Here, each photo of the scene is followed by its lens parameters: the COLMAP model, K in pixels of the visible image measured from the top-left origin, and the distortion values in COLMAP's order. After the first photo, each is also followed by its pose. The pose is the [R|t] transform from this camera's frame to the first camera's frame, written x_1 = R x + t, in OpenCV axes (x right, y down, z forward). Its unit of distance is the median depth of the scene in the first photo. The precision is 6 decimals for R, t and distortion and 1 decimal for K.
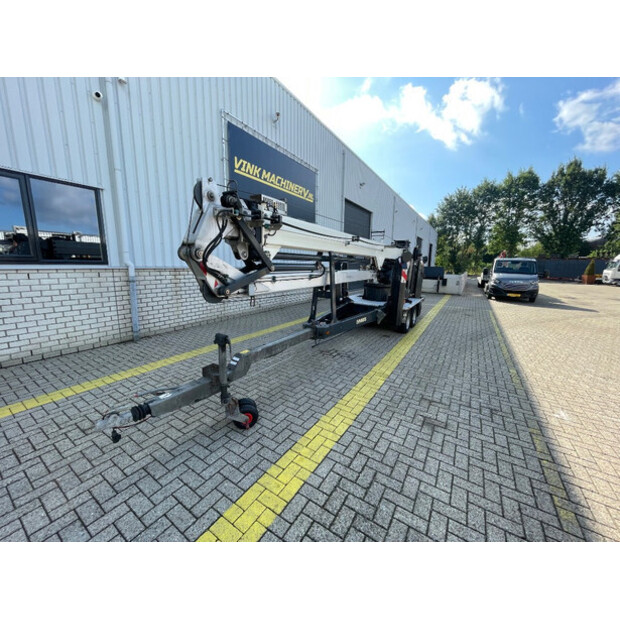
lens RADIAL K [[255.5, 0, 310.5], [0, 255.5, 309.8], [0, 0, 1]] dist [-0.008329, -0.000491]
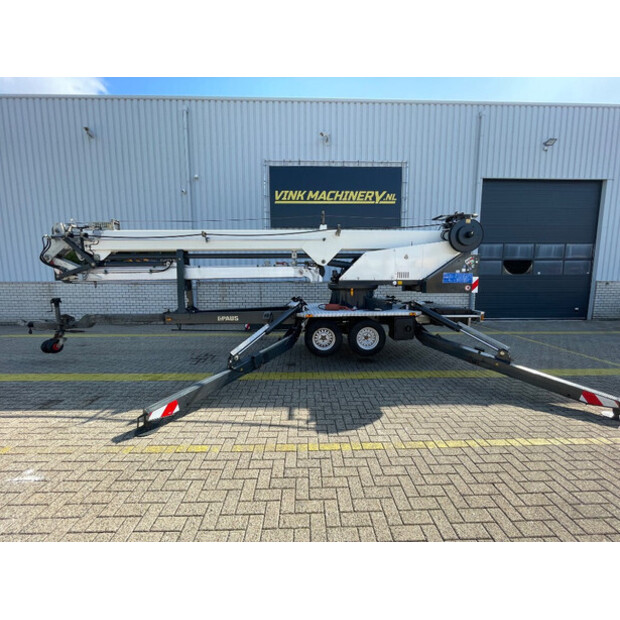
lens RADIAL K [[225.4, 0, 314.4], [0, 225.4, 320.3], [0, 0, 1]] dist [-0.002350, -0.000253]
pose [[0.561899, 0.074347, -0.823858, 0.550249], [-0.129199, 0.991618, 0.001369, 0.001067], [0.817054, 0.105672, 0.566794, 0.426285]]
